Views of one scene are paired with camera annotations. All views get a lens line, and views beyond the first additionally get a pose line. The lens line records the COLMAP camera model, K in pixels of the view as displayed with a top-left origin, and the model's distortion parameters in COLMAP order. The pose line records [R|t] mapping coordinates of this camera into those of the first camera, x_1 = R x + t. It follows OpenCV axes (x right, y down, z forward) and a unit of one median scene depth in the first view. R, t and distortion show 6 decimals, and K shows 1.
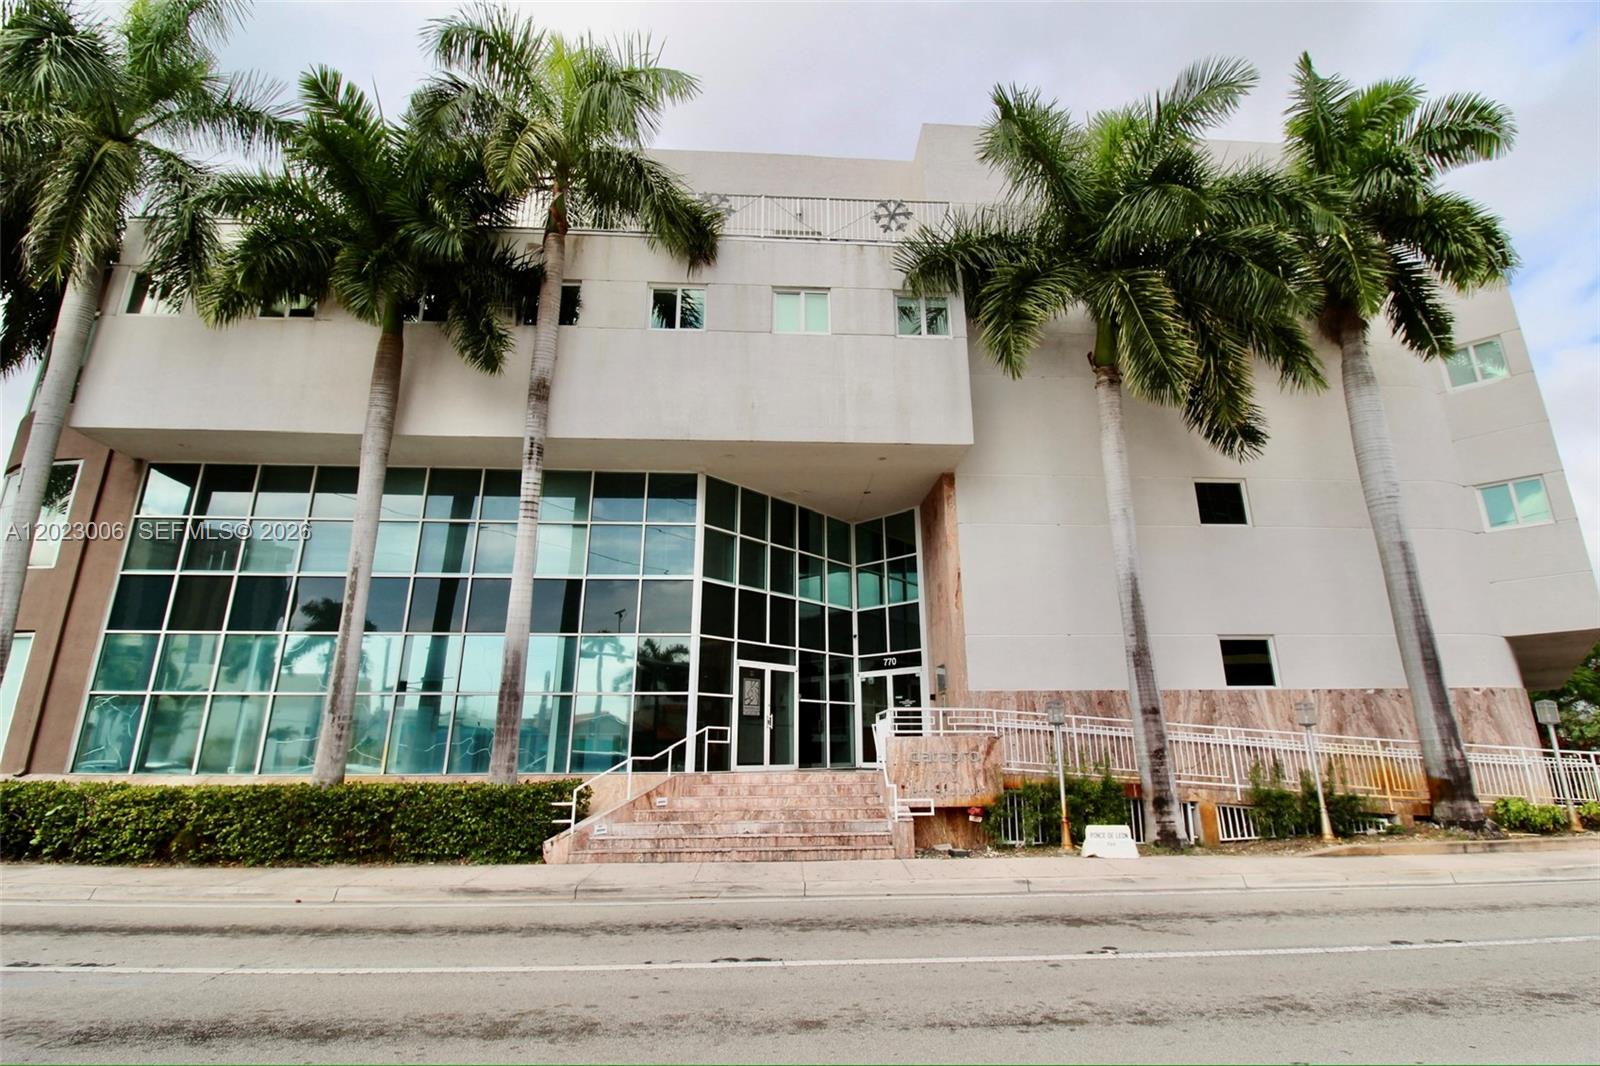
lens RADIAL K [[777.8, 0, 808.9], [0, 777.8, 513.8], [0, 0, 1]] dist [-0.000371, -0.009190]
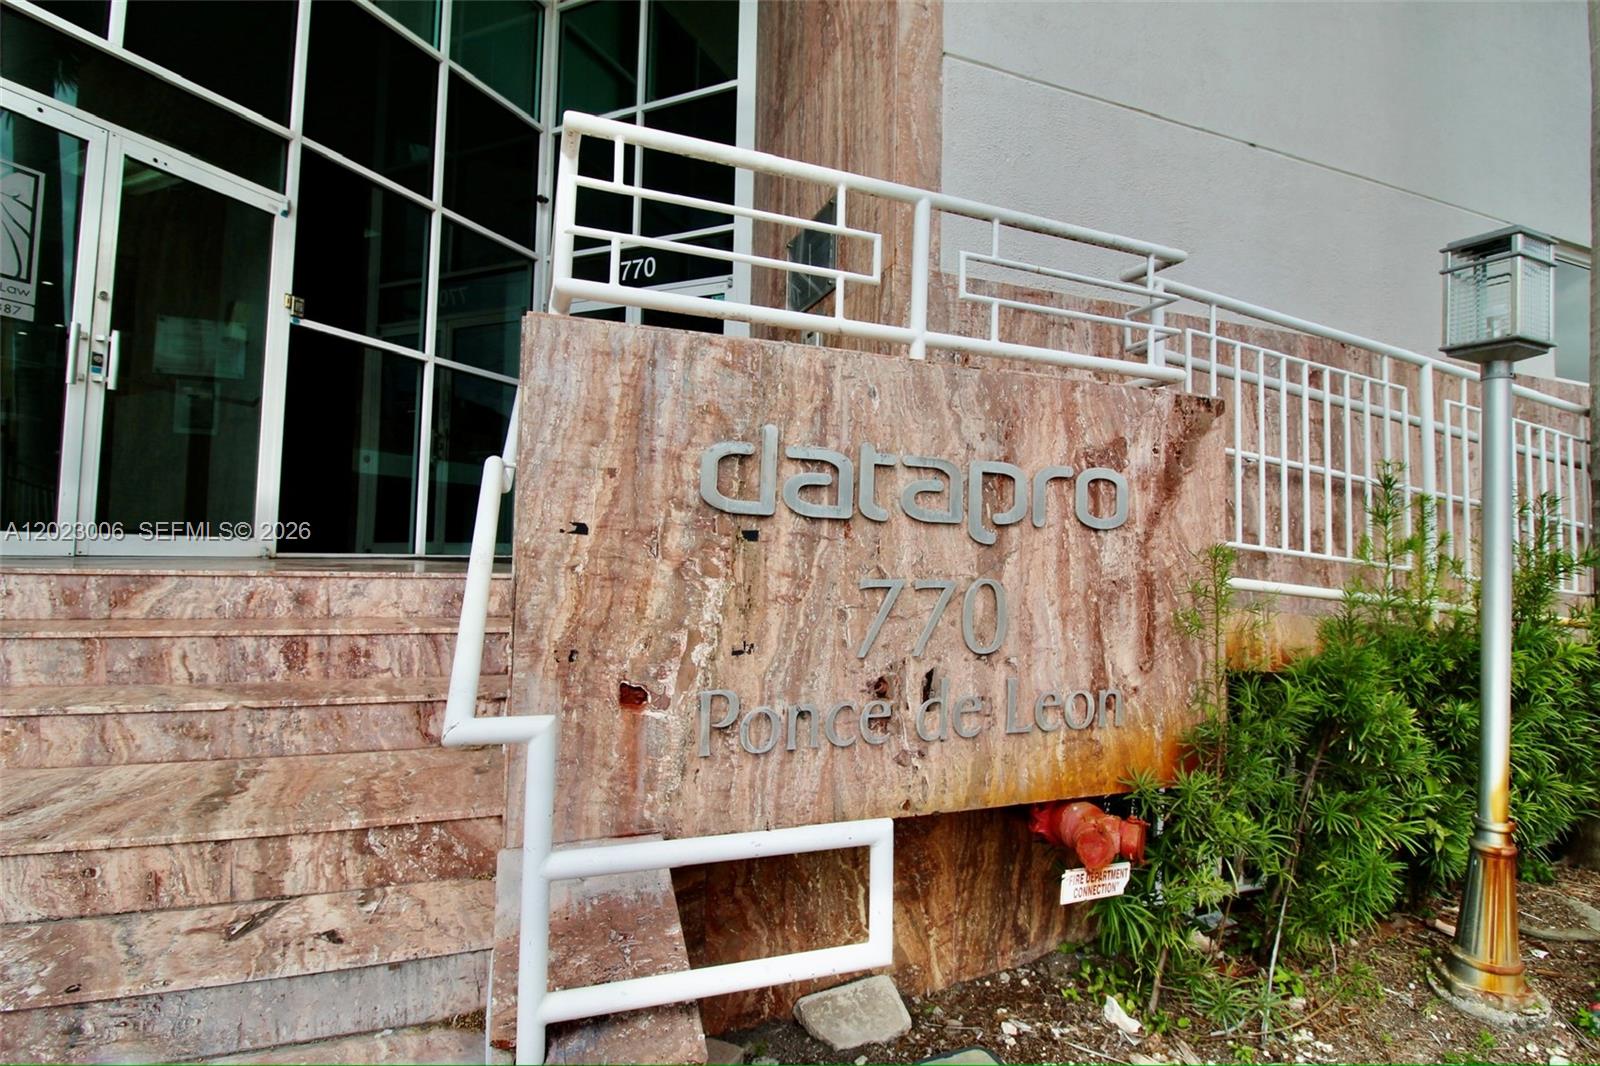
lens RADIAL K [[777.8, 0, 808.9], [0, 777.8, 513.8], [0, 0, 1]] dist [-0.000371, -0.009190]
pose [[0.953308, 0.045487, 0.298554, 0.087707], [-0.117864, 0.966232, 0.229137, 0.232658], [-0.278050, -0.253627, 0.926478, 0.707387]]
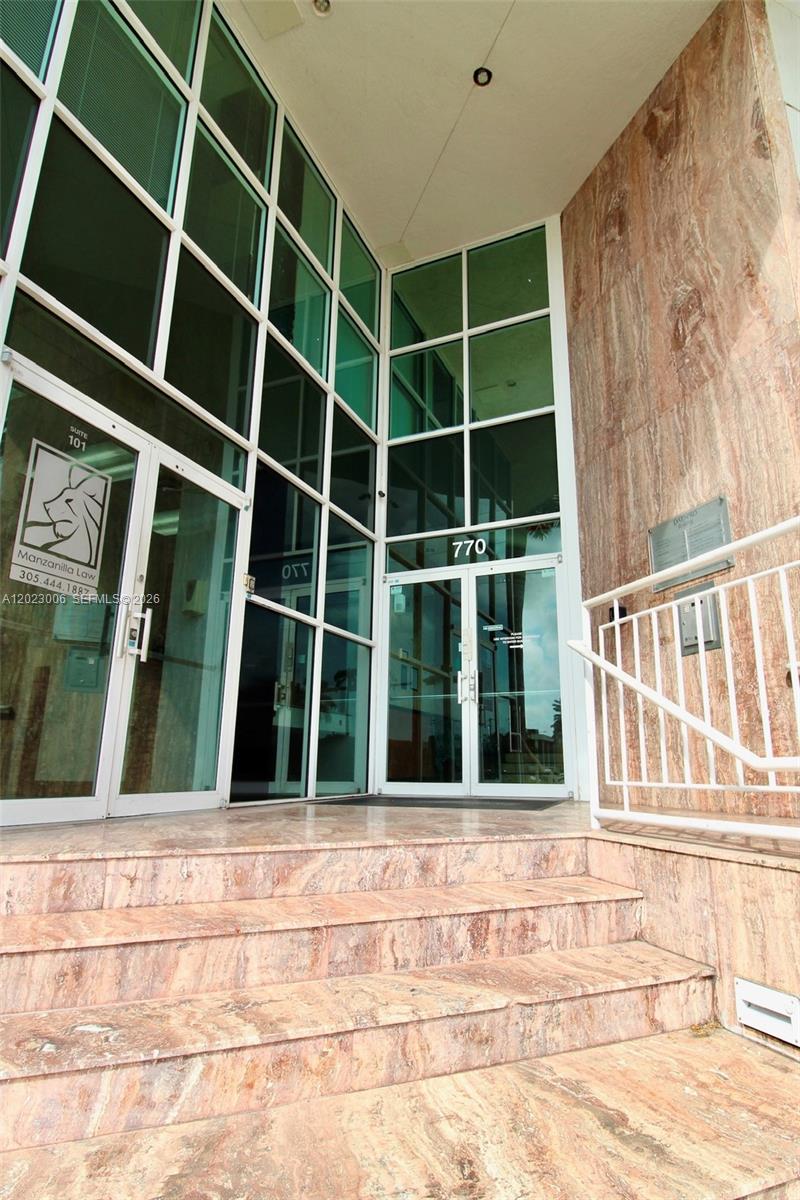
lens RADIAL K [[631.1, 0, 427.0], [0, 631.1, 604.4], [0, 0, 1]] dist [0.000661, -0.001691]
pose [[0.943607, 0.093937, 0.317462, -0.026089], [-0.108514, 0.993686, 0.028509, 0.239606], [-0.312779, -0.061351, 0.947842, 0.762275]]
